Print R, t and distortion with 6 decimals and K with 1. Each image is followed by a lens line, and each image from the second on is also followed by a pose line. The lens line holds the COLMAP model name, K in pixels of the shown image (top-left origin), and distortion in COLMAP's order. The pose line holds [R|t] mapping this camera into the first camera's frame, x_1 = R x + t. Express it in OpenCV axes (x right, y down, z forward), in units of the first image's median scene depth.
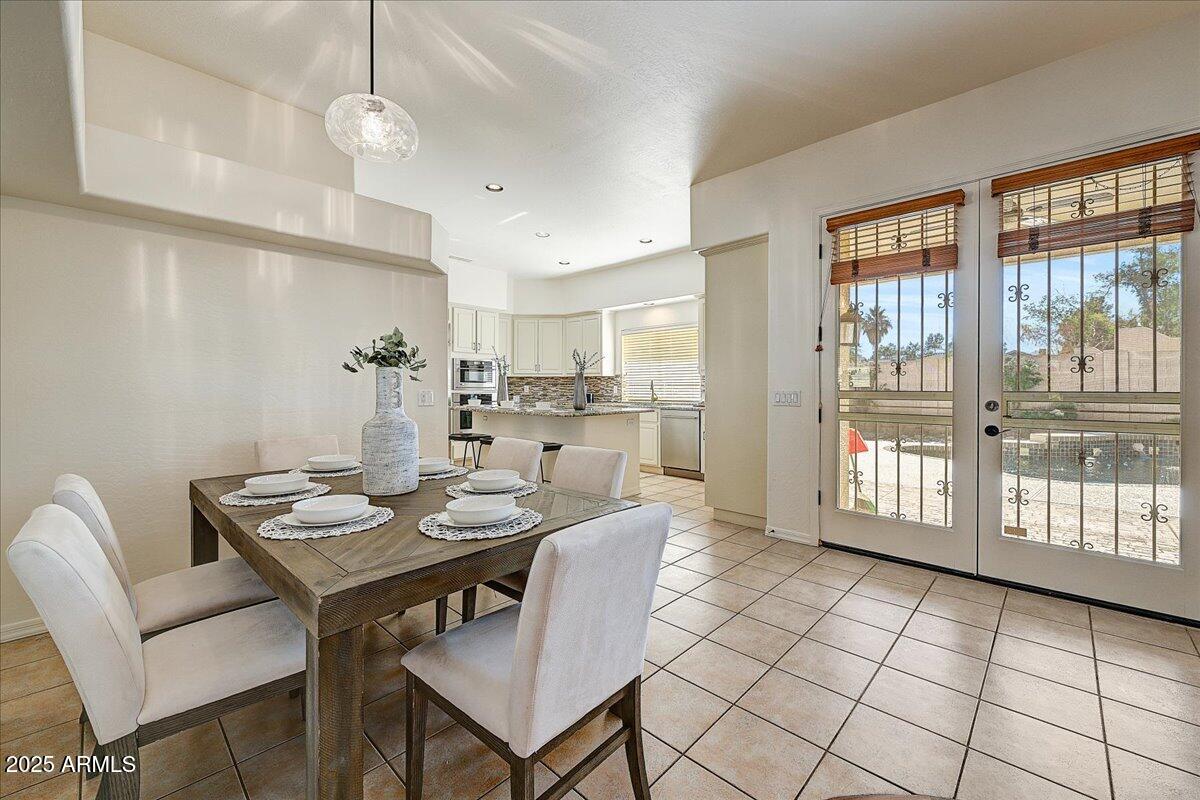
lens RADIAL K [[482.2, 0, 600.9], [0, 482.2, 389.5], [0, 0, 1]] dist [-0.002564, -0.000441]
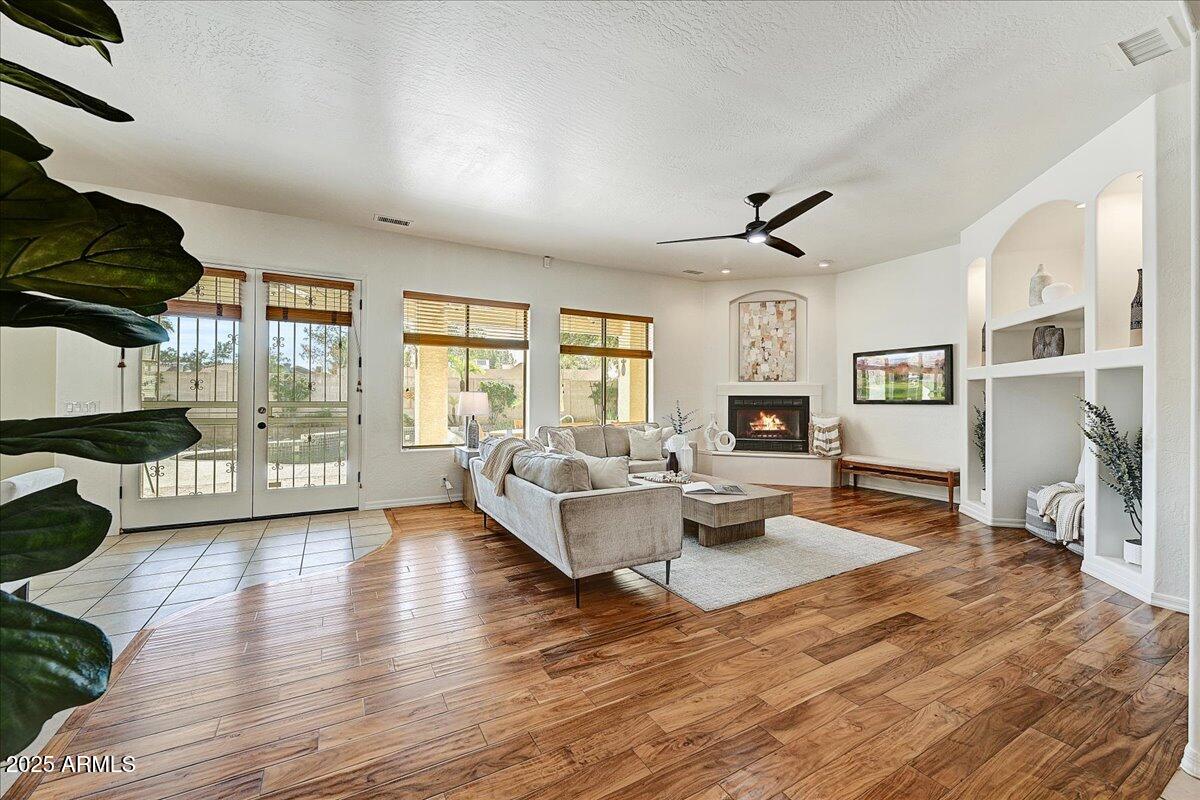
lens RADIAL K [[464.1, 0, 592.2], [0, 464.1, 397.6], [0, 0, 1]] dist [0.000216, -0.000494]
pose [[0.288640, 0.006300, 0.957417, -0.180745], [-0.002102, 0.999980, -0.005946, -0.001040], [-0.957436, -0.000296, 0.288647, -0.256768]]
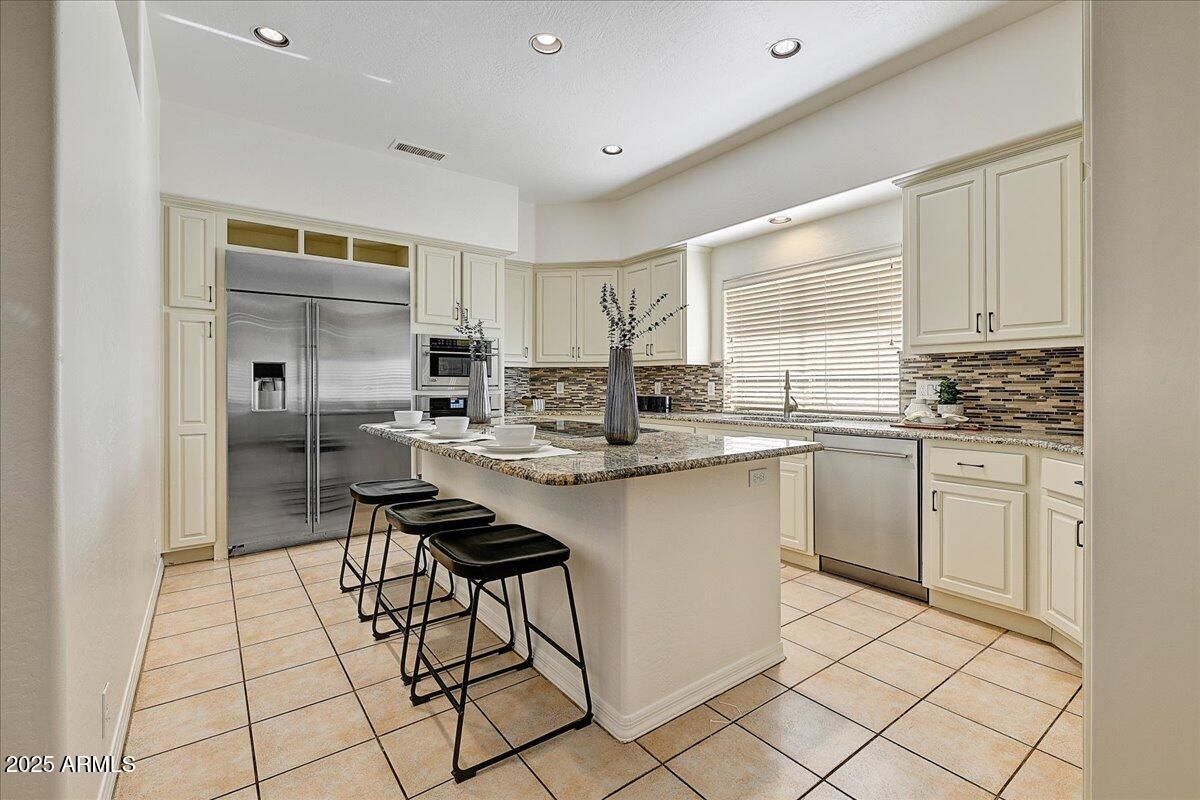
lens RADIAL K [[525.8, 0, 588.9], [0, 525.8, 387.7], [0, 0, 1]] dist [0.004560, 0.000114]
pose [[0.981708, -0.001735, -0.190384, 0.009214], [0.001935, 0.999998, 0.000862, -0.002596], [0.190382, -0.001215, 0.981709, 0.490633]]
